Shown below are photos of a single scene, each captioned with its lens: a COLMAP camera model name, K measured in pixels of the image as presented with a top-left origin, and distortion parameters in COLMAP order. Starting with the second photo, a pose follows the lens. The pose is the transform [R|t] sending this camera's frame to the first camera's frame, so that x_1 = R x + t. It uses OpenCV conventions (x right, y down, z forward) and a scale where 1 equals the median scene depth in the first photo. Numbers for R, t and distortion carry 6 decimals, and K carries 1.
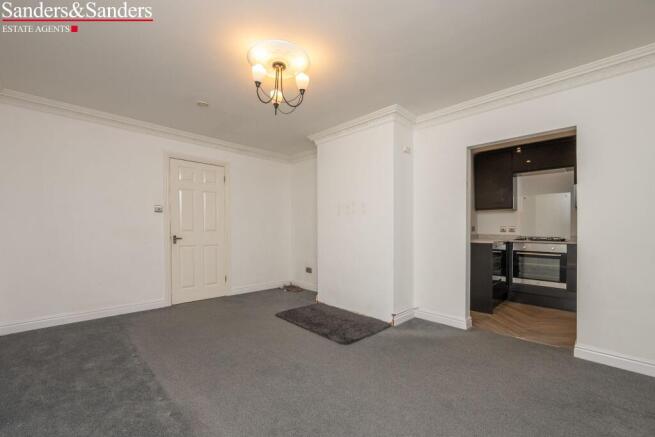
lens RADIAL K [[269.5, 0, 330.8], [0, 269.5, 224.2], [0, 0, 1]] dist [0.001029, 0.000276]
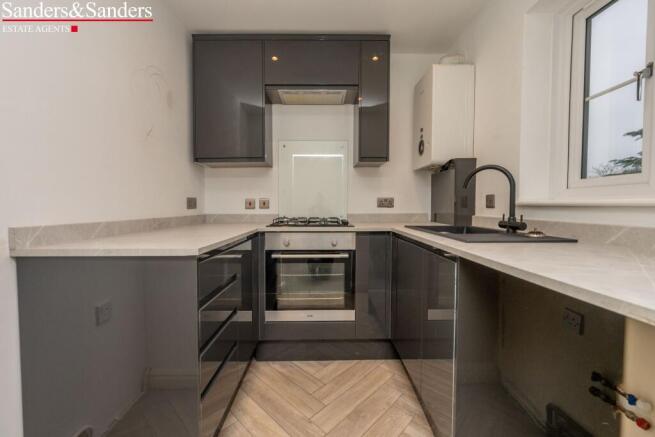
lens RADIAL K [[274.0, 0, 327.6], [0, 274.0, 216.6], [0, 0, 1]] dist [-0.001079, -0.000546]
pose [[0.693009, -0.028540, 0.720364, 0.419788], [-0.011918, 0.998626, 0.051030, 0.017364], [-0.720830, -0.043950, 0.691717, 0.611537]]
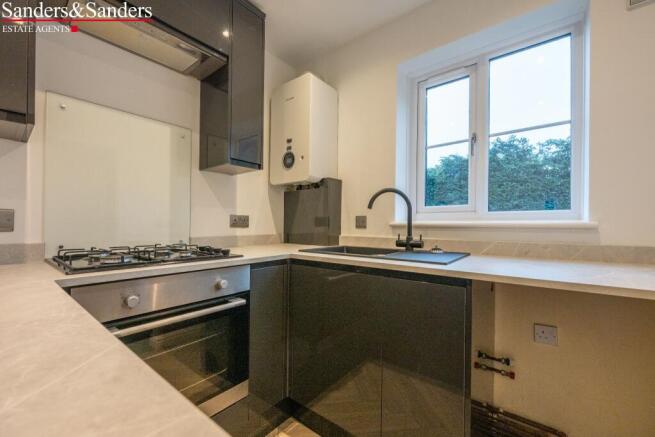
lens RADIAL K [[269.5, 0, 330.8], [0, 269.5, 224.2], [0, 0, 1]] dist [0.001029, 0.000276]
pose [[-0.119591, -0.001754, 0.992822, 0.460634], [-0.022095, 0.999755, -0.000895, 0.017787], [-0.992577, -0.022044, -0.119600, 0.831969]]
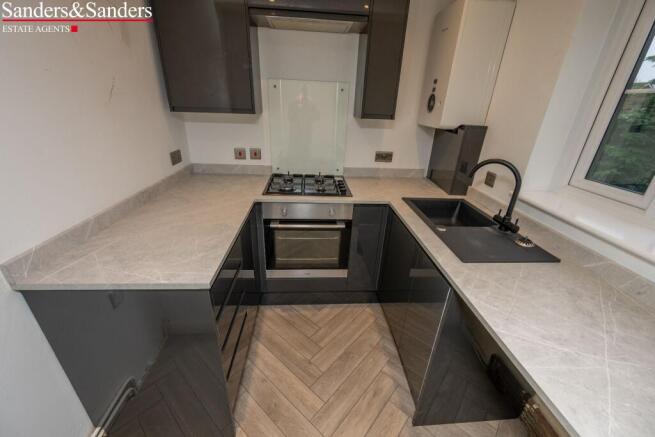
lens RADIAL K [[269.5, 0, 330.8], [0, 269.5, 224.2], [0, 0, 1]] dist [0.001029, 0.000276]
pose [[0.650104, -0.296479, 0.699618, 0.429902], [-0.054246, 0.900279, 0.431921, -0.092946], [-0.757907, -0.318745, 0.569192, 0.652871]]
